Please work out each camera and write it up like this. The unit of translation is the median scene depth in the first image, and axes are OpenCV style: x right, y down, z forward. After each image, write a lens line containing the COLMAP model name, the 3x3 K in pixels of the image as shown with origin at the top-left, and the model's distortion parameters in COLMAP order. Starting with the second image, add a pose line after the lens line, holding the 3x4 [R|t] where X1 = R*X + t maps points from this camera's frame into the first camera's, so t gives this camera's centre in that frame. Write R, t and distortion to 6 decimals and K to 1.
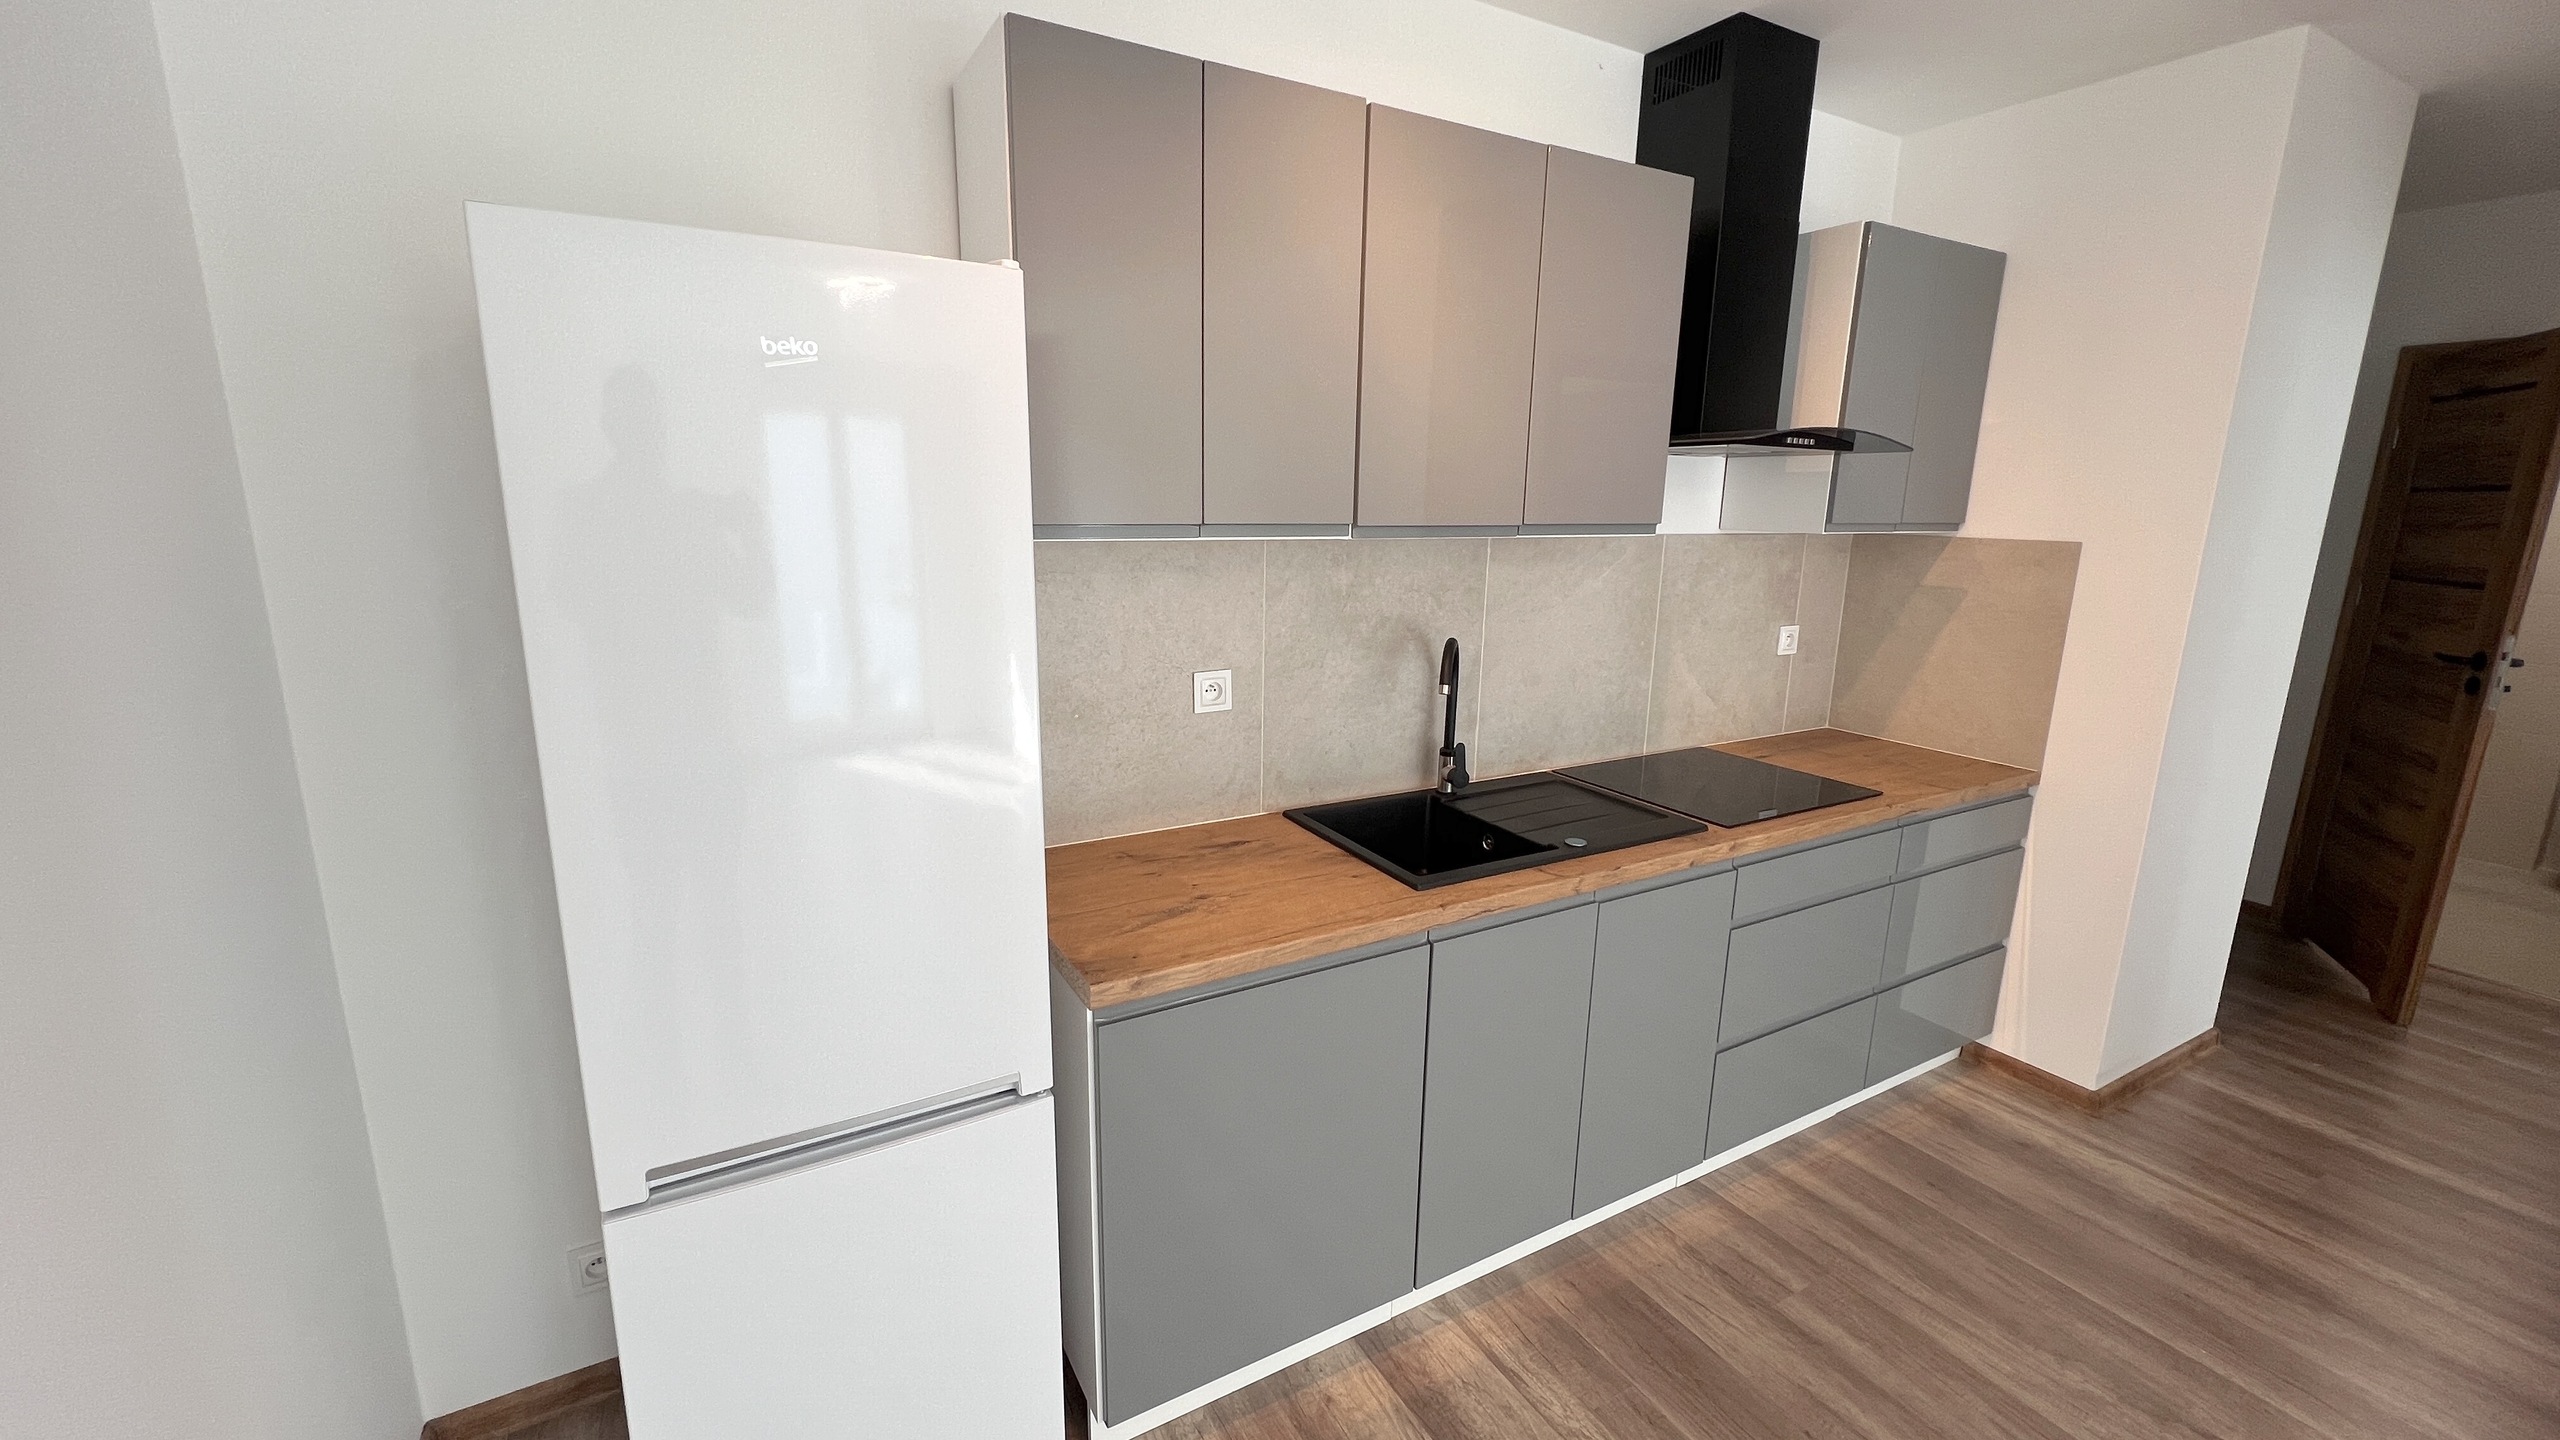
lens RADIAL K [[1019.3, 0, 1274.4], [0, 1019.3, 715.4], [0, 0, 1]] dist [-0.000566, -0.000054]
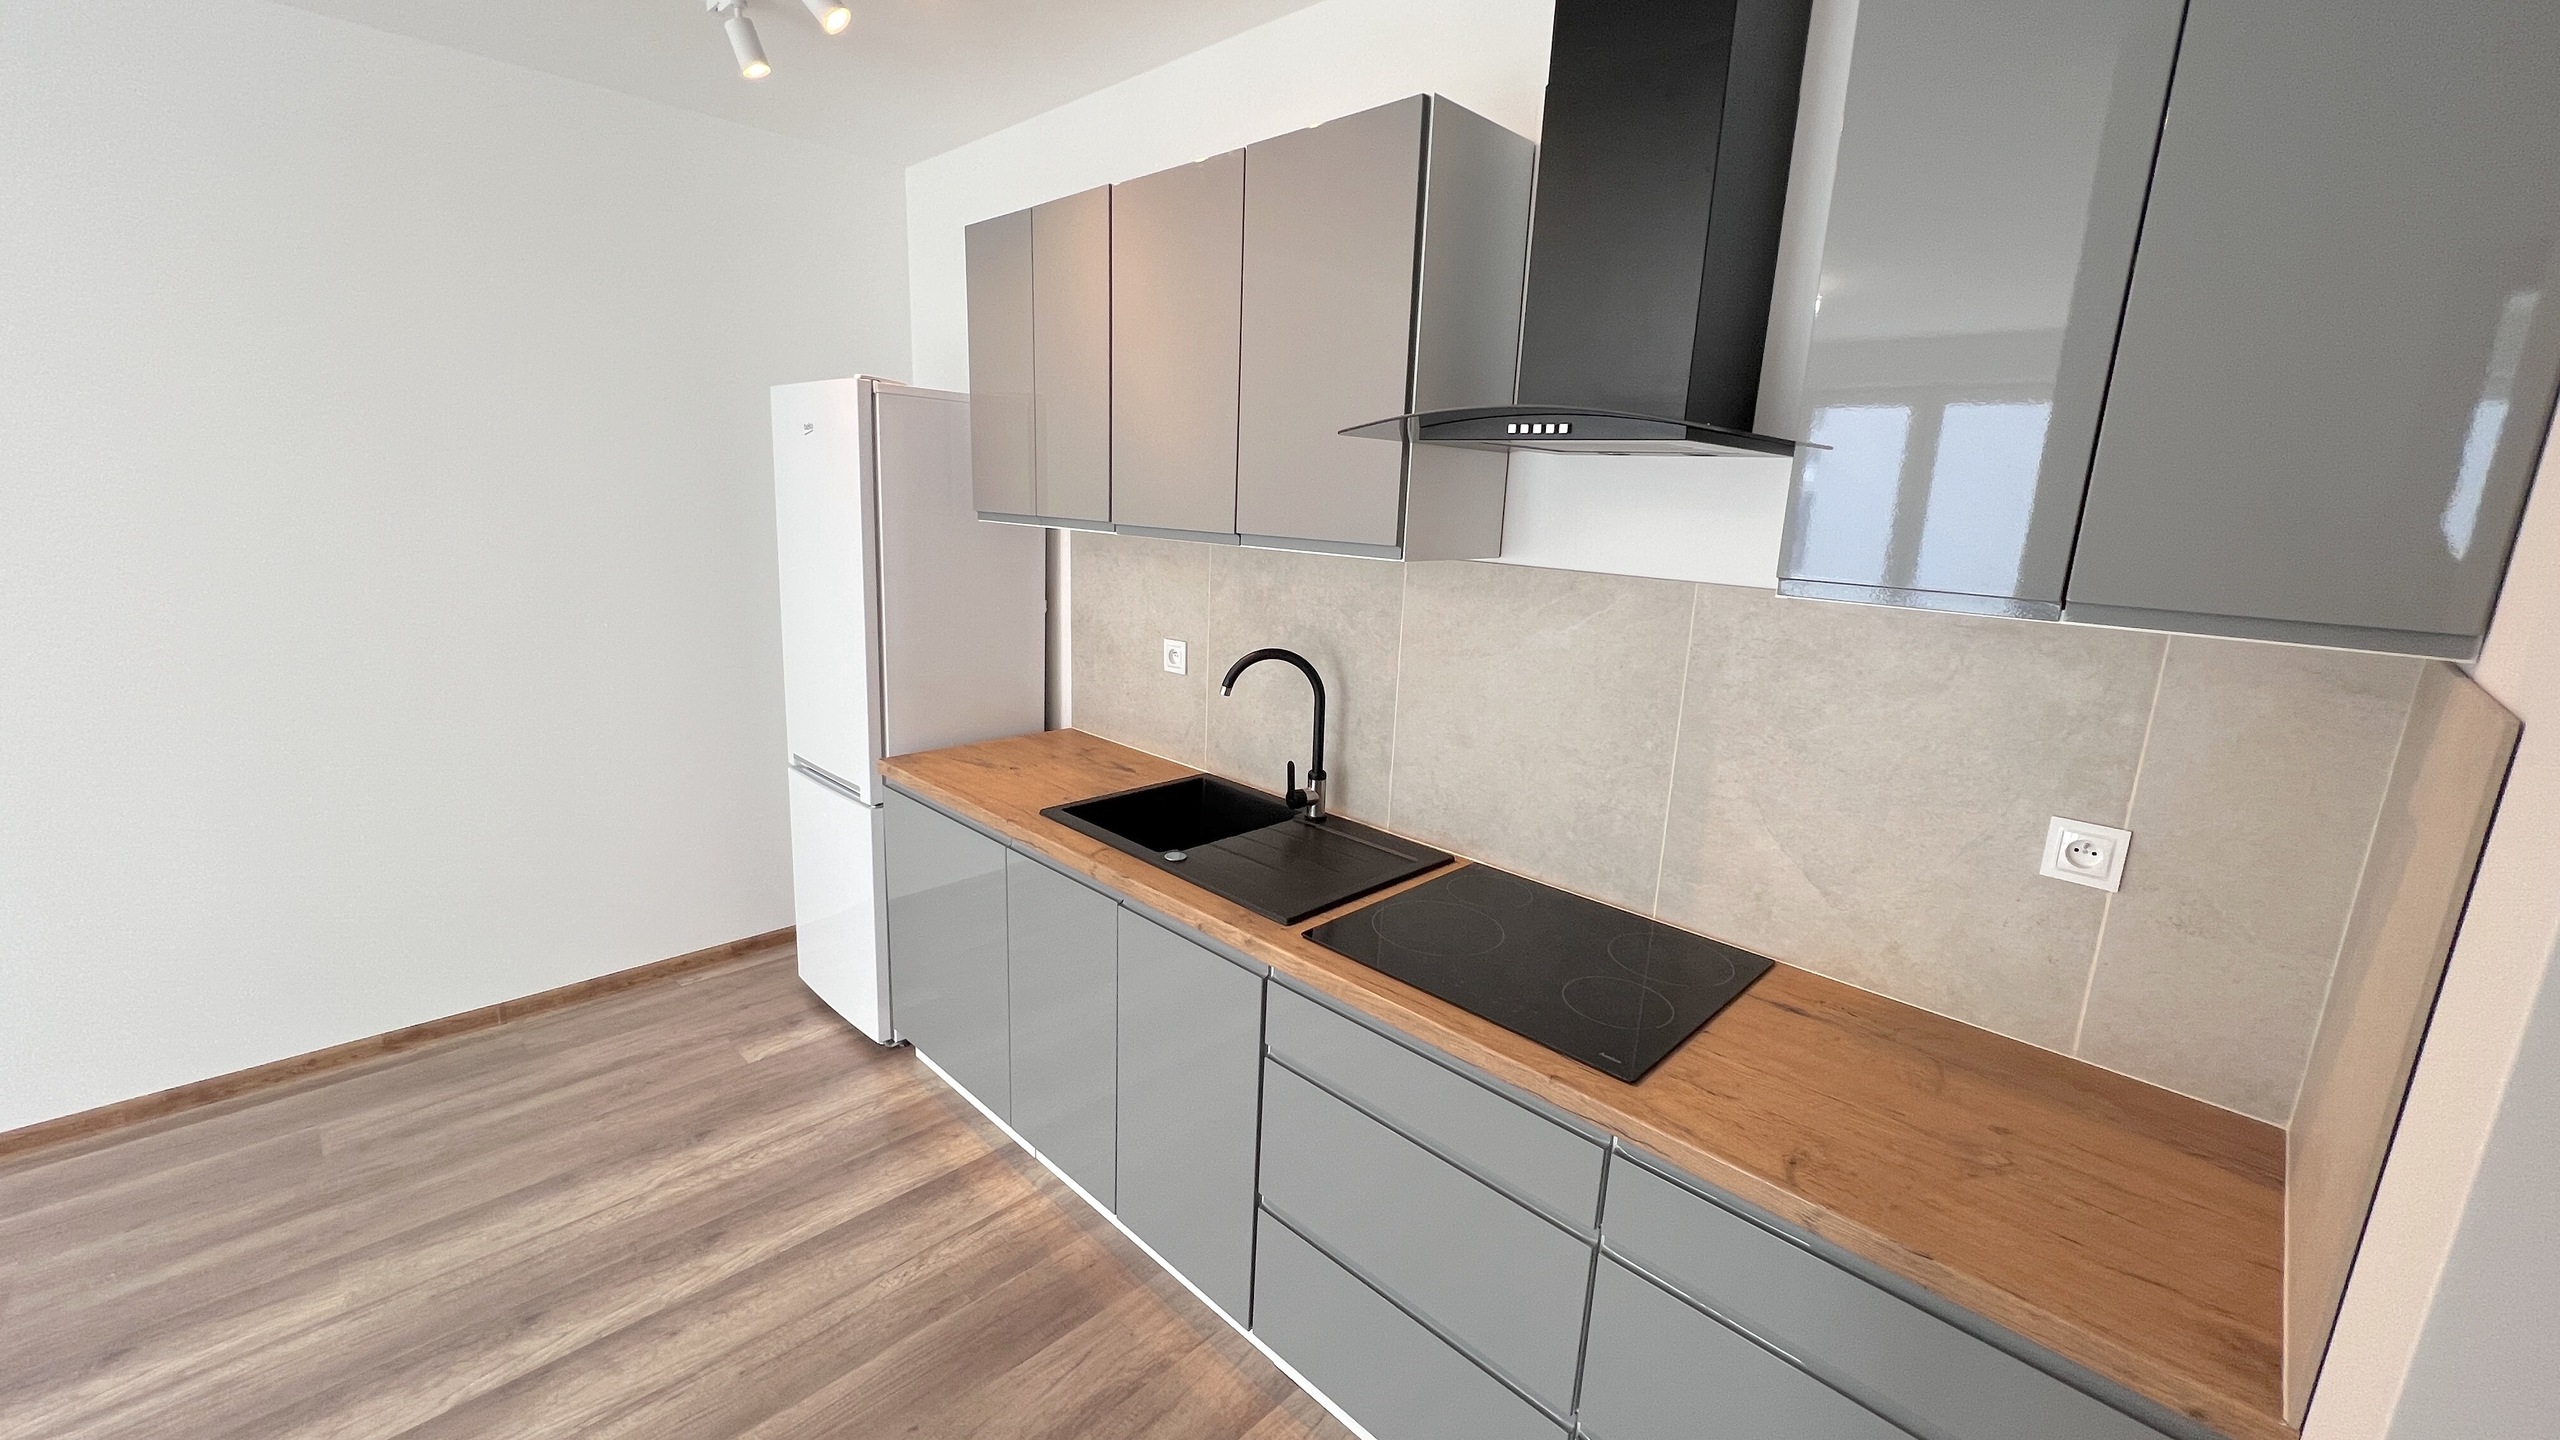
lens RADIAL K [[1019.3, 0, 1274.4], [0, 1019.3, 715.4], [0, 0, 1]] dist [-0.000566, -0.000054]
pose [[0.277467, 0.205698, -0.938456, 1.133150], [-0.236270, 0.961421, 0.140876, -0.154986], [0.931230, 0.182641, 0.315363, 0.707883]]
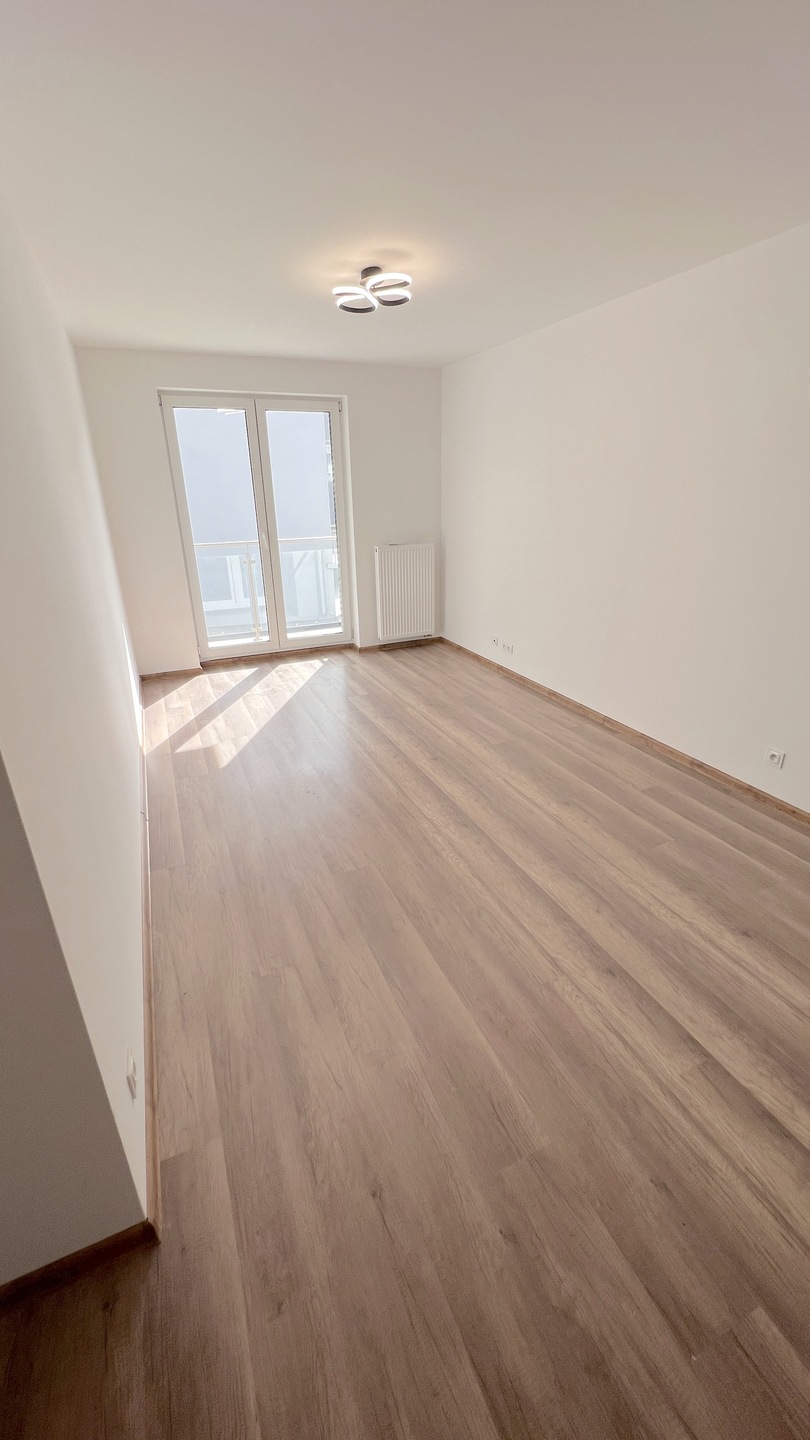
lens RADIAL K [[573.4, 0, 407.8], [0, 573.4, 716.5], [0, 0, 1]] dist [-0.000566, -0.000054]
pose [[-0.995049, -0.034414, 0.093232, 0.692589], [0.023405, 0.830593, 0.556388, -0.177453], [-0.096586, 0.555815, -0.825676, 0.840338]]
